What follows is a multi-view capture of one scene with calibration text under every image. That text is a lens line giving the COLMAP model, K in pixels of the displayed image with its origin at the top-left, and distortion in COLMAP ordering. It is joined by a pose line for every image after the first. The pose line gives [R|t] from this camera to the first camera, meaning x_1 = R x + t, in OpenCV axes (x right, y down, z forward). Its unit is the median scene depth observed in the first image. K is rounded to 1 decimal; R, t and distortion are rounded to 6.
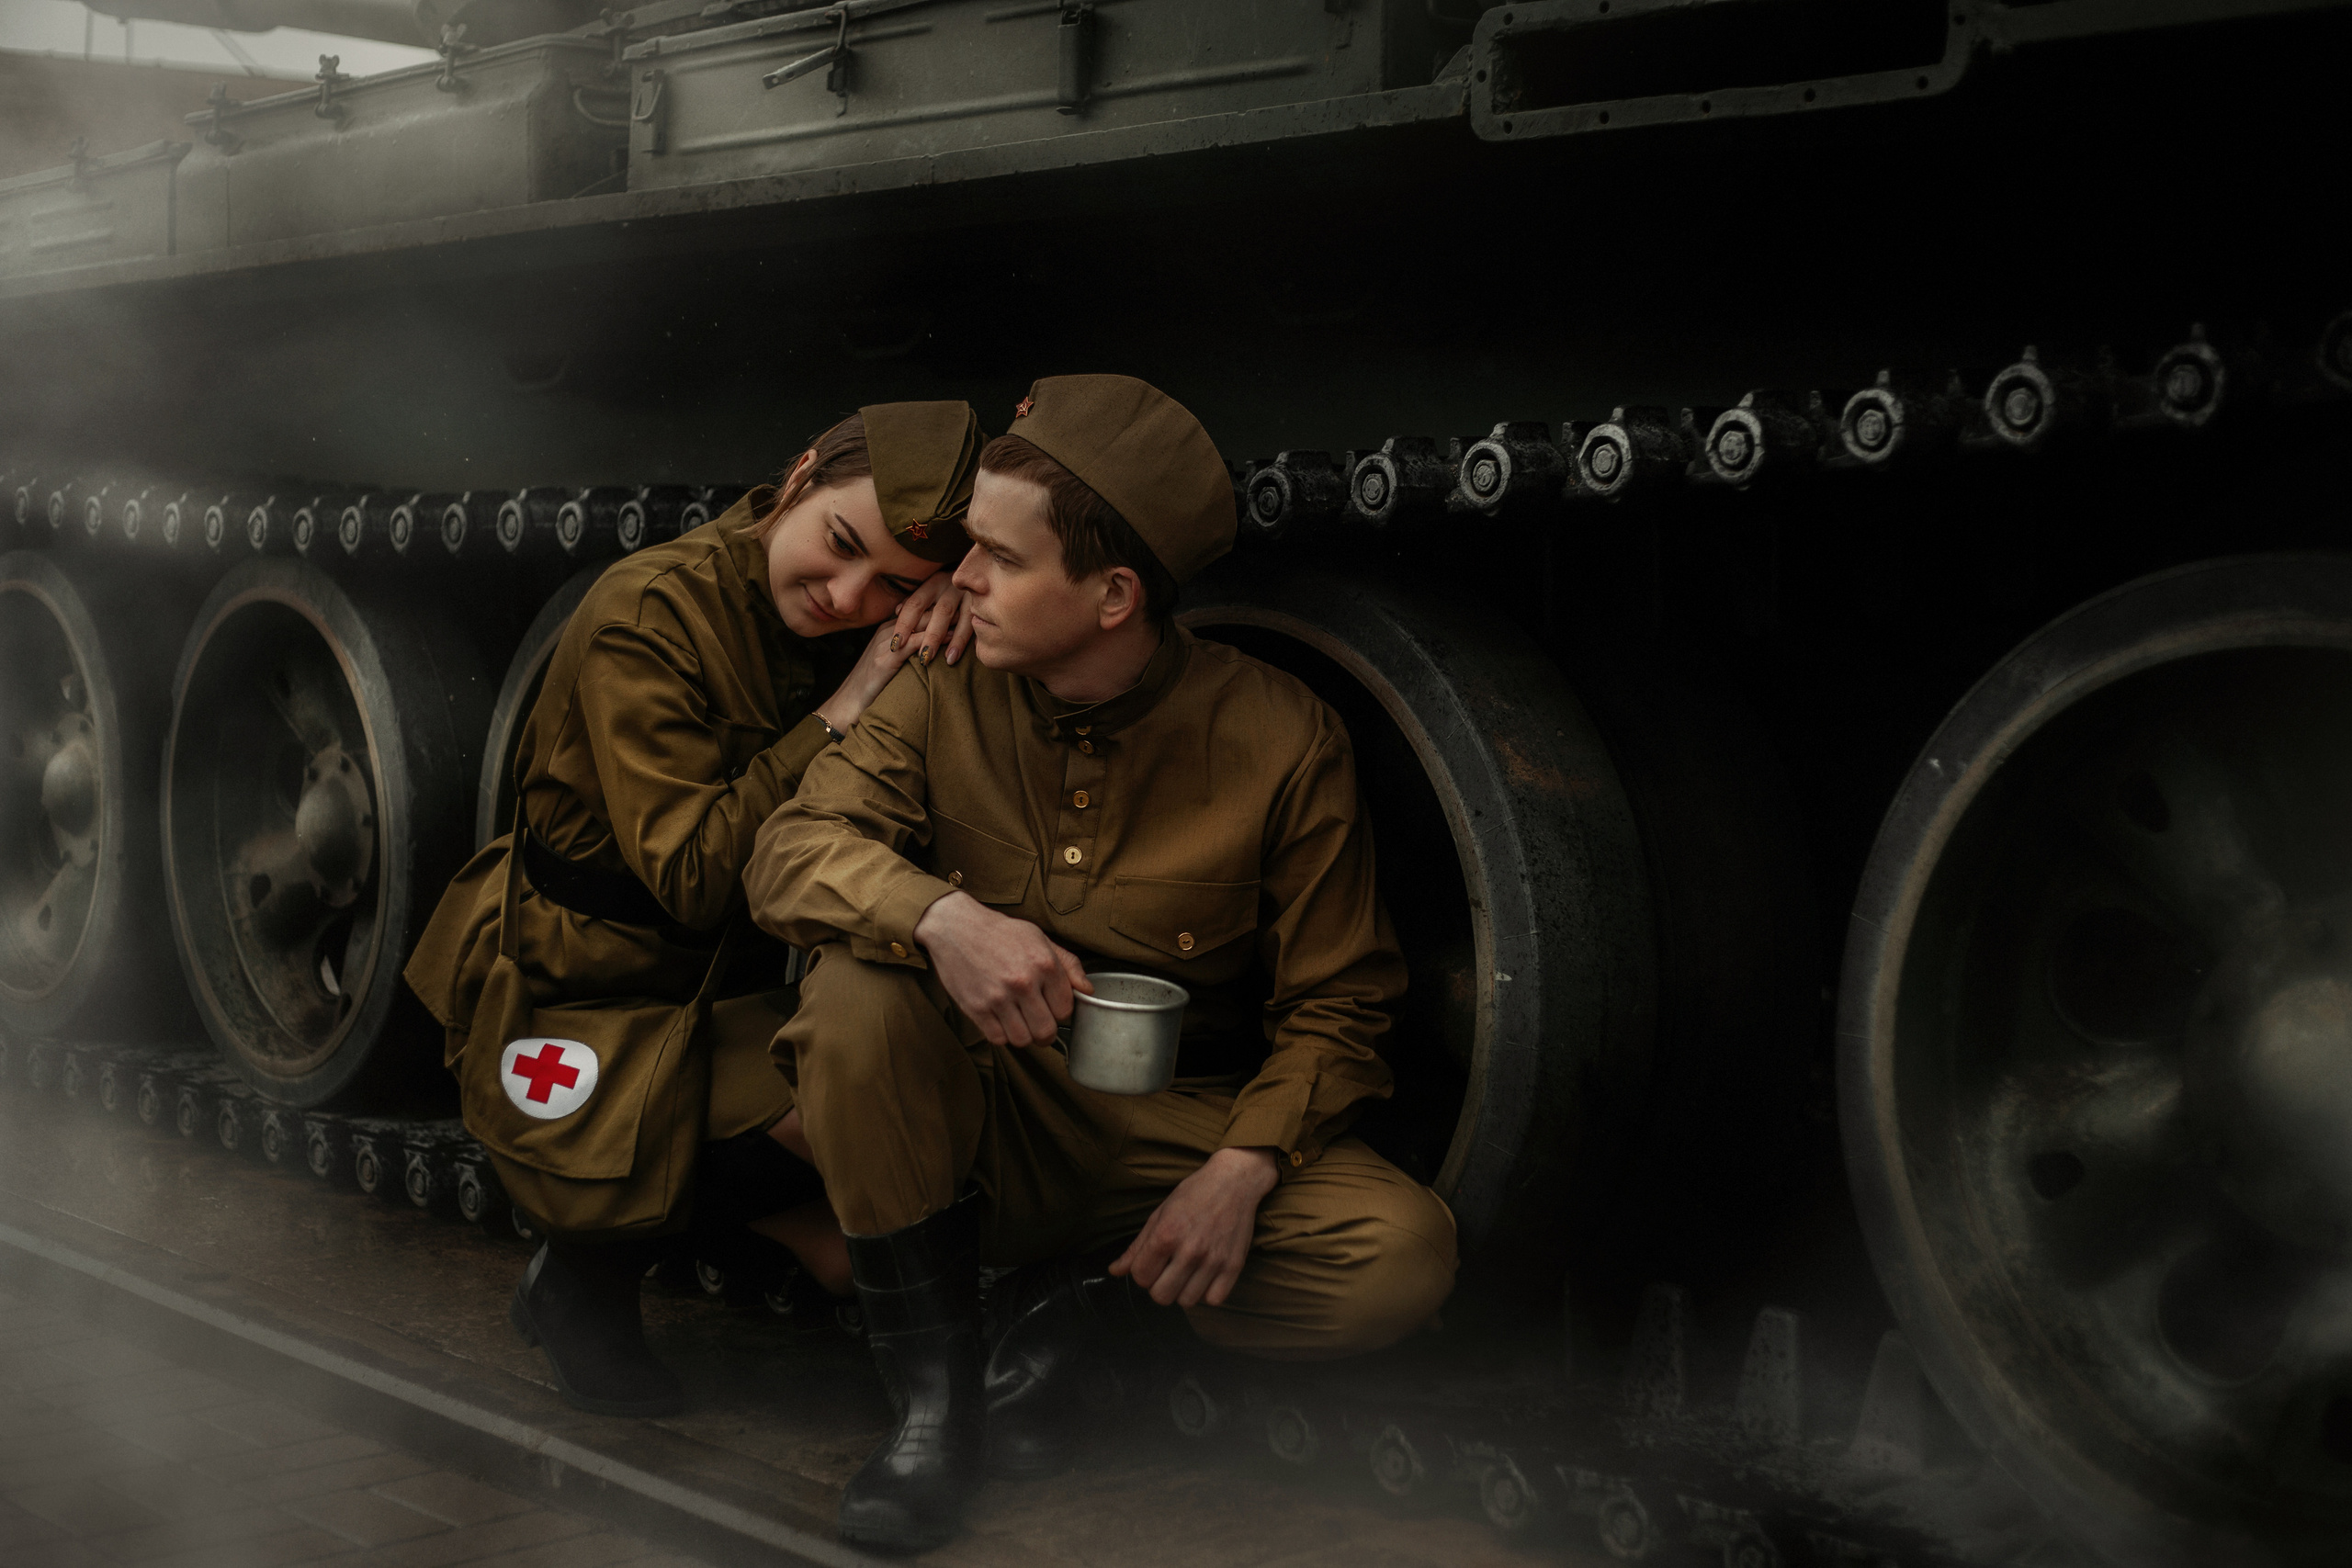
lens RADIAL K [[3406.3, 0, 1173.6], [0, 3406.3, 792.7], [0, 0, 1]] dist [-0.100272, 0.000000]
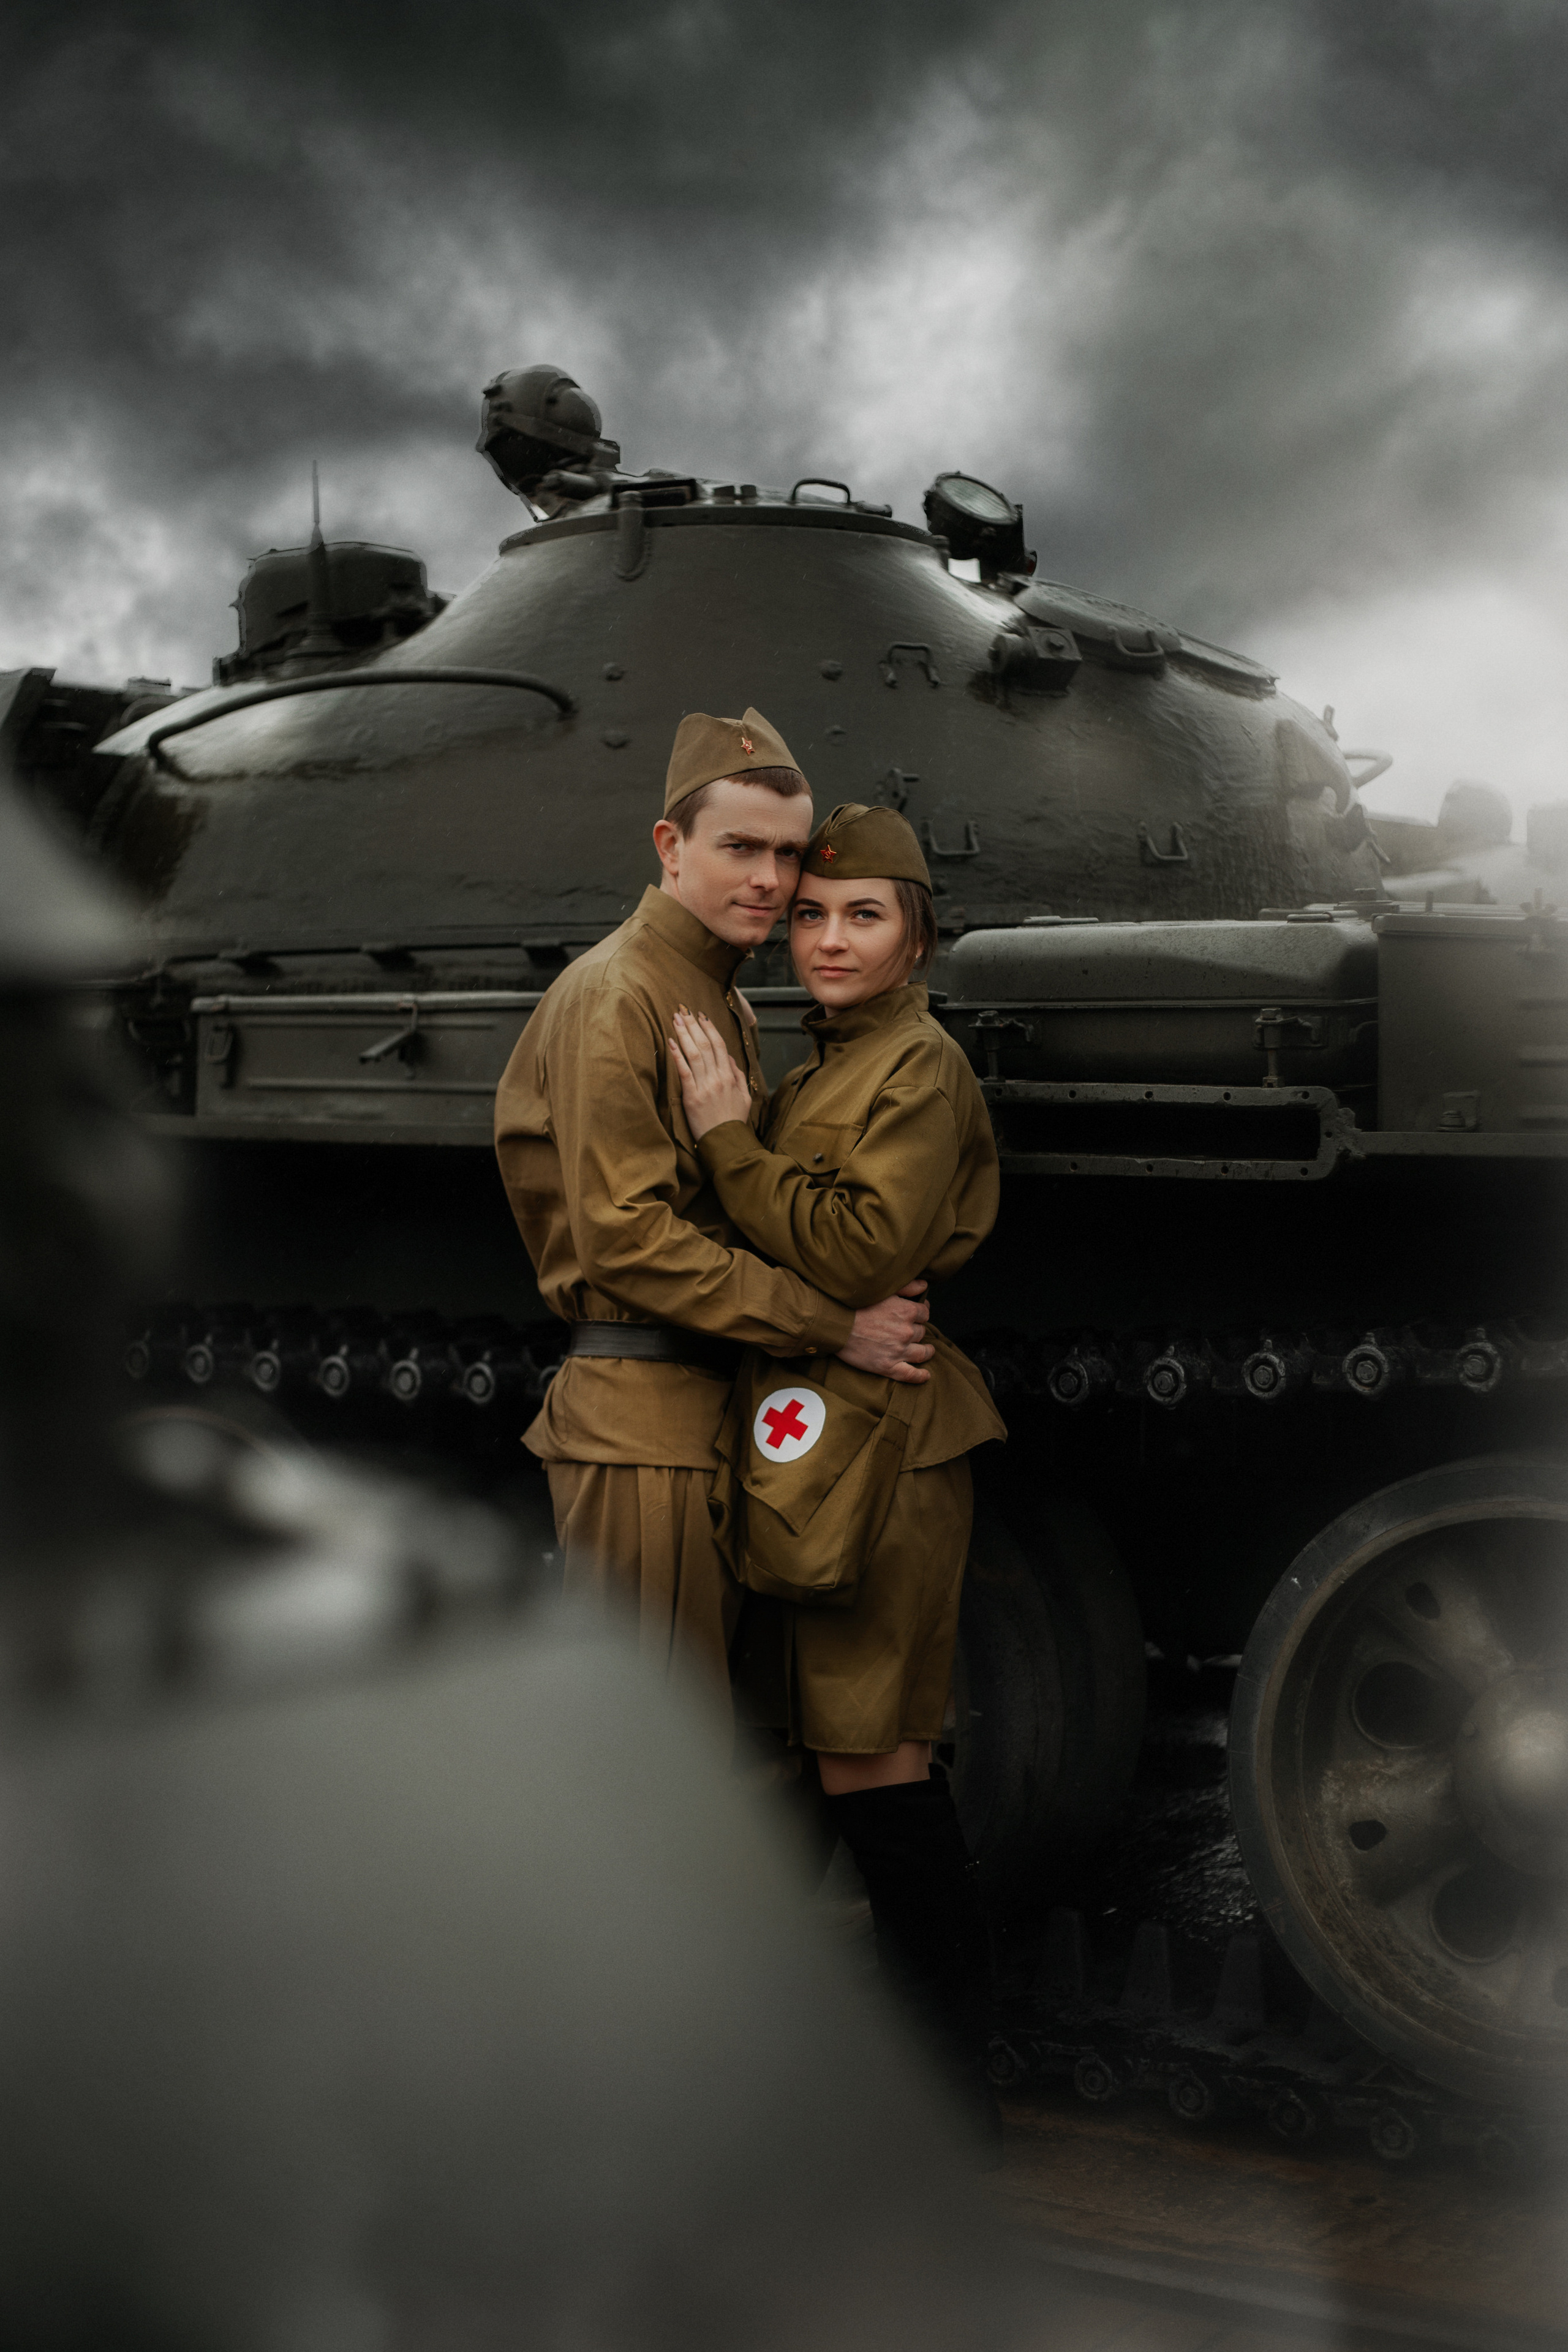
lens RADIAL K [[3406.7, 0, 782.6], [0, 3406.7, 1160.4], [0, 0, 1]] dist [-0.100272, 0.000000]
pose [[0.966077, -0.016867, 0.257701, -0.371343], [0.026857, 0.999016, -0.035292, -0.140294], [-0.256852, 0.041016, 0.965580, -0.427078]]
